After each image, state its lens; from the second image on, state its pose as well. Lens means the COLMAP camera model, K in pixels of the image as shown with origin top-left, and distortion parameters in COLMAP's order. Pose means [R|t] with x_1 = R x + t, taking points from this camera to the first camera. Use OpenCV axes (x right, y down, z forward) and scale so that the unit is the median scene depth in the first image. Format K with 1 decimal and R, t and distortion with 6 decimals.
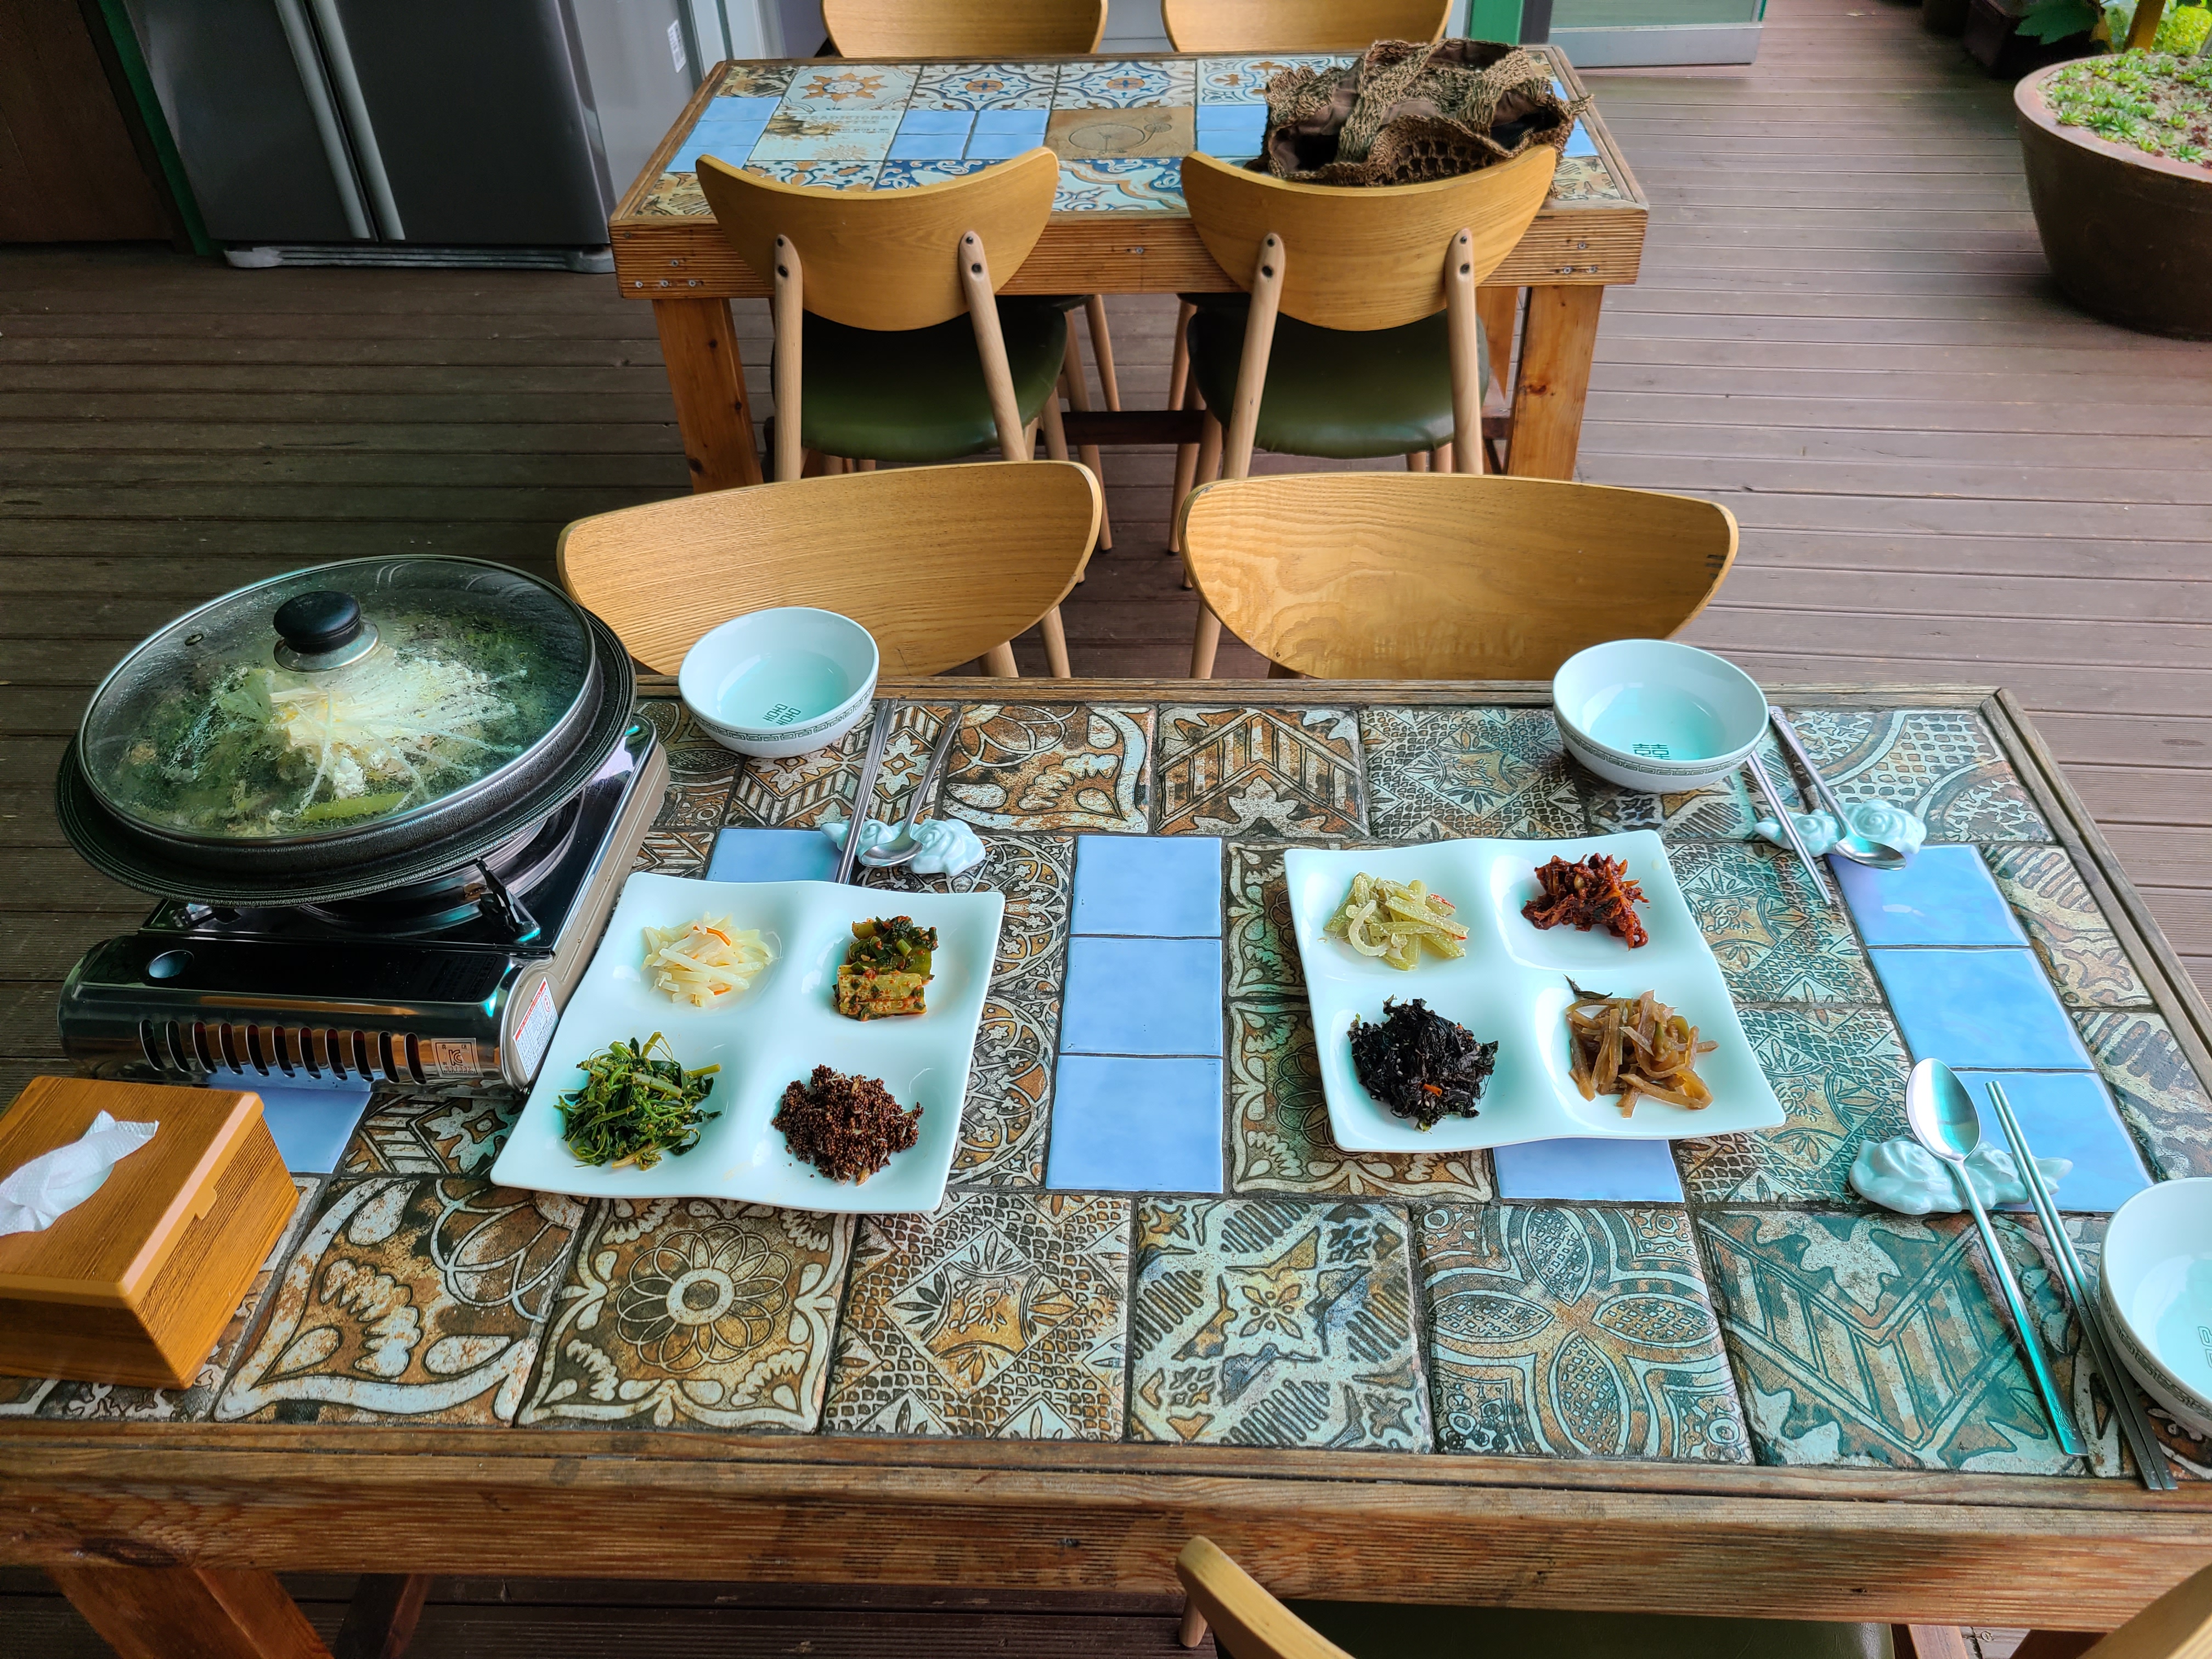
lens RADIAL K [[1661.7, 0, 1107.9], [0, 1661.7, 832.0], [0, 0, 1]] dist [0.040191, -0.035919]
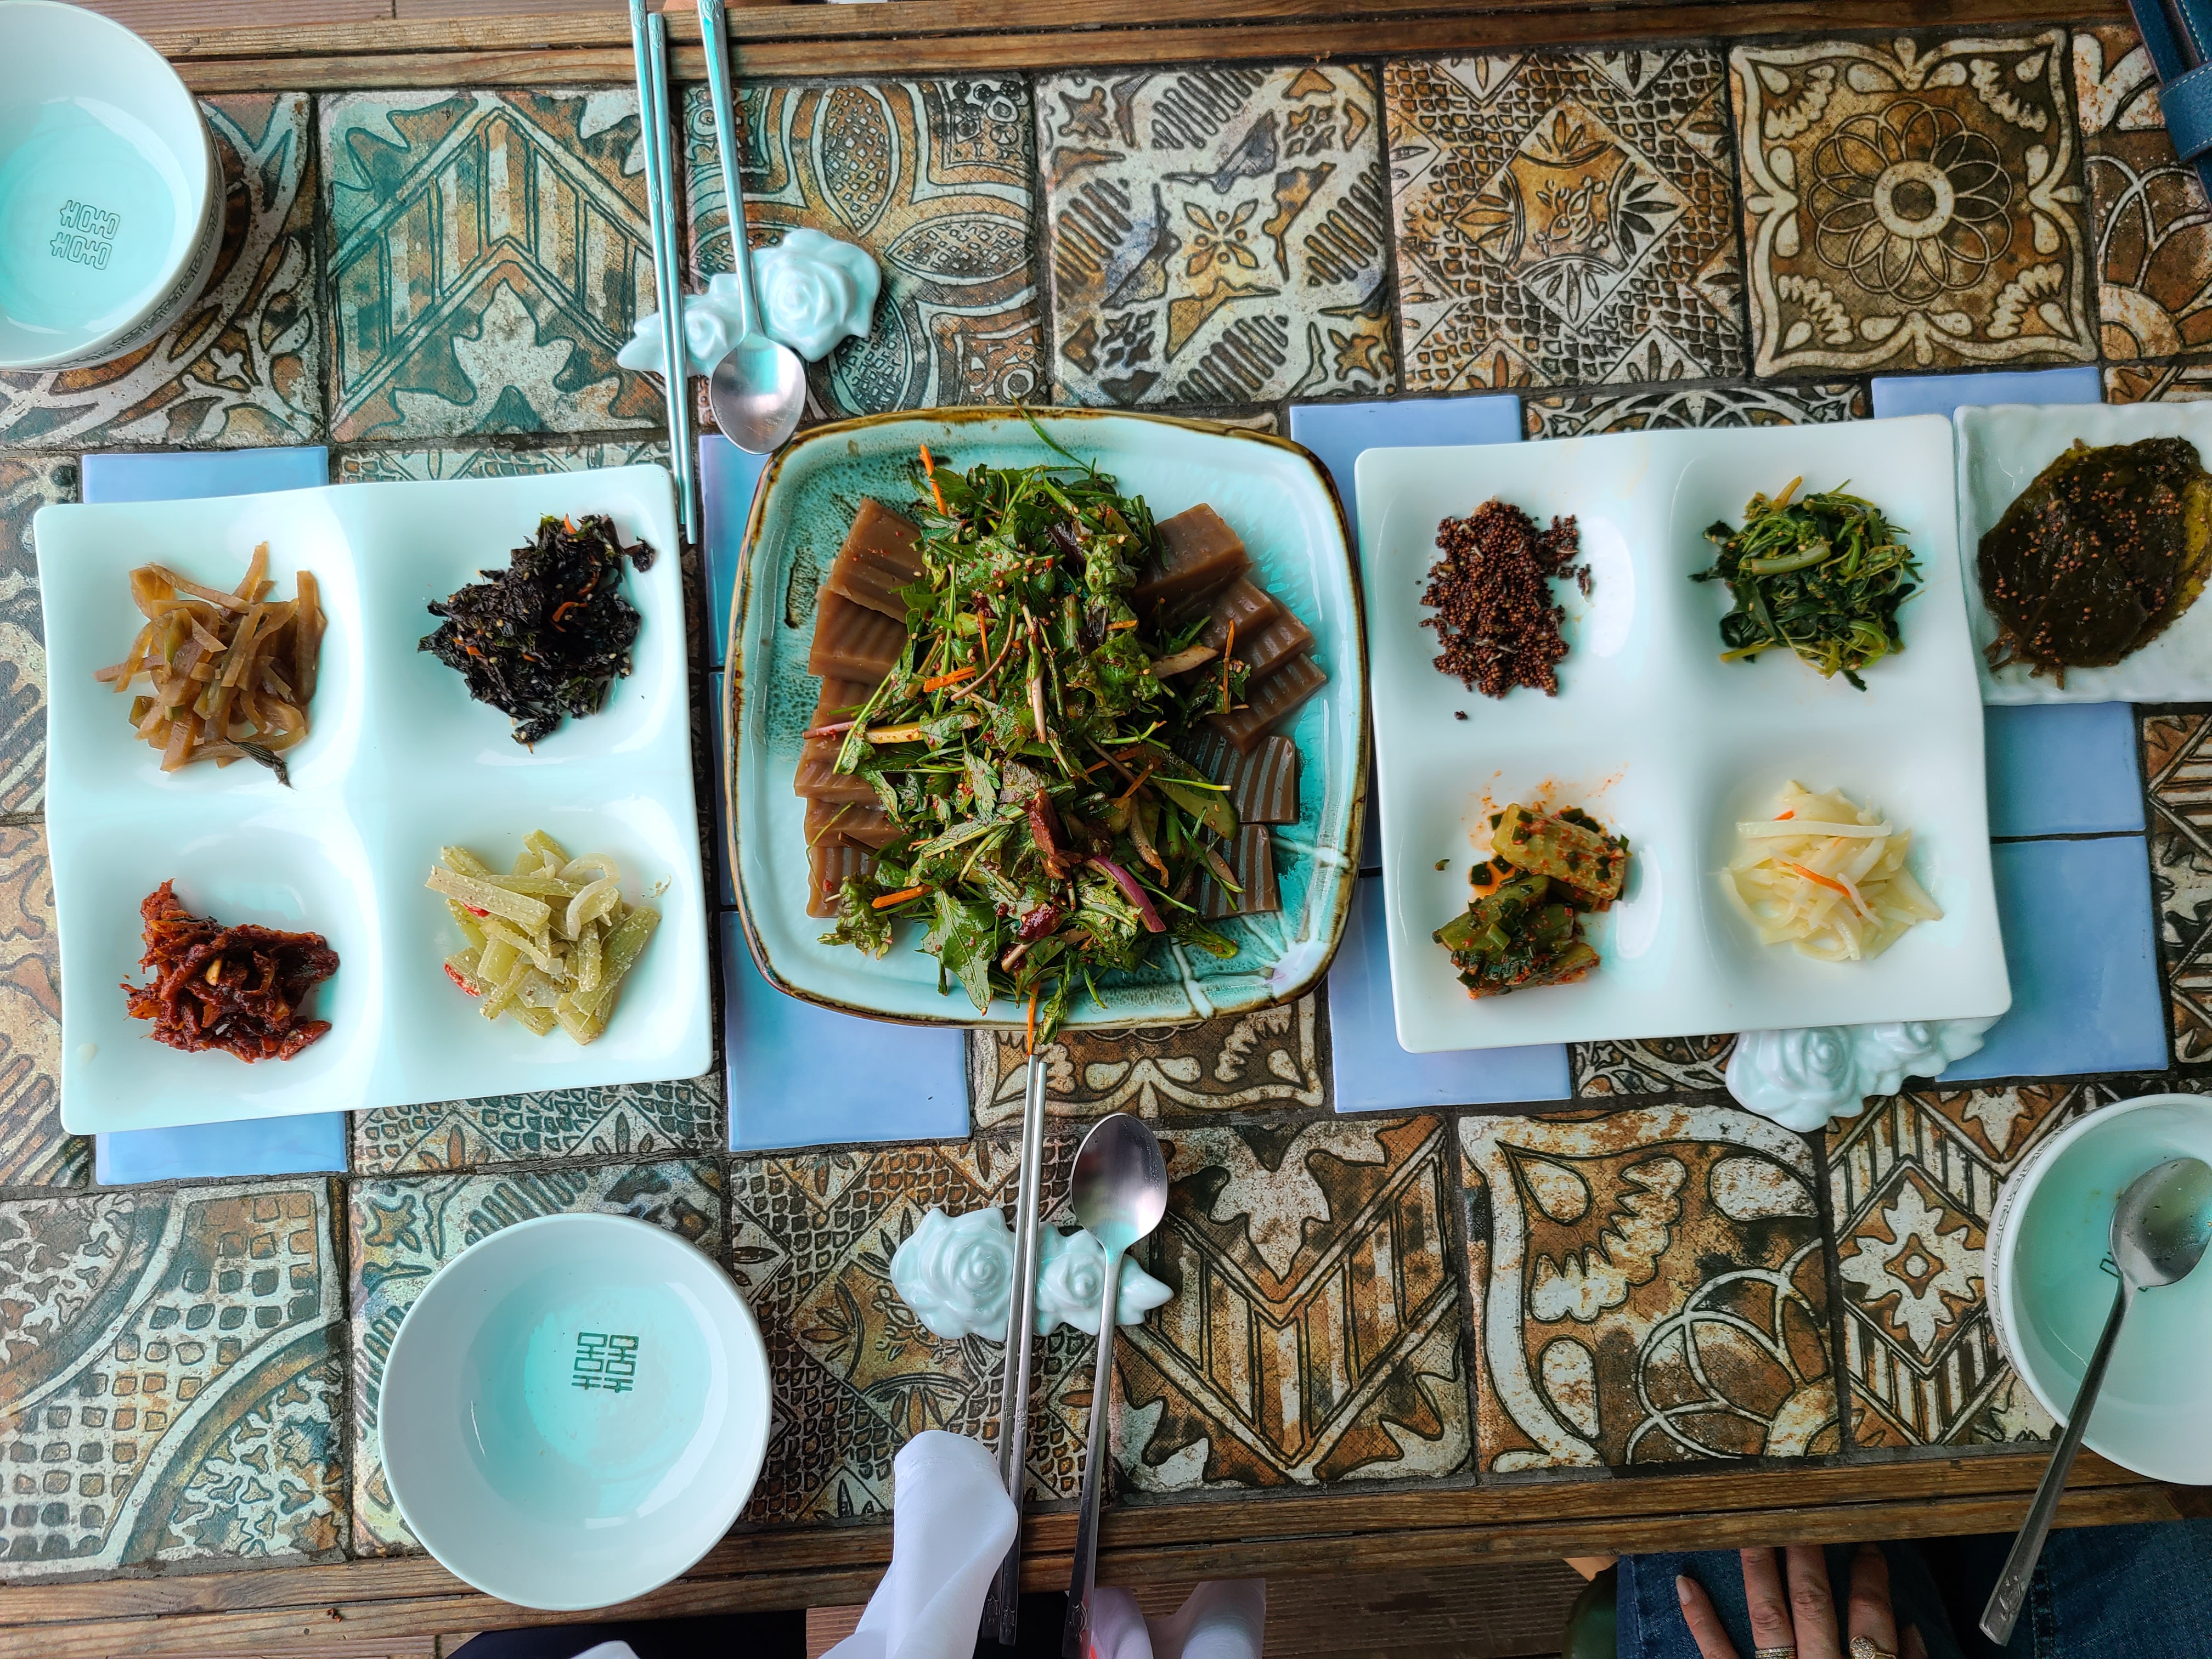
lens RADIAL K [[1661.7, 0, 1089.0], [0, 1661.7, 828.1], [0, 0, 1]] dist [0.040191, -0.035919]
pose [[-0.994536, 0.103684, -0.012140, 0.201866], [-0.072140, -0.598558, 0.797825, -0.537830], [0.075455, 0.794341, 0.602767, 0.721499]]
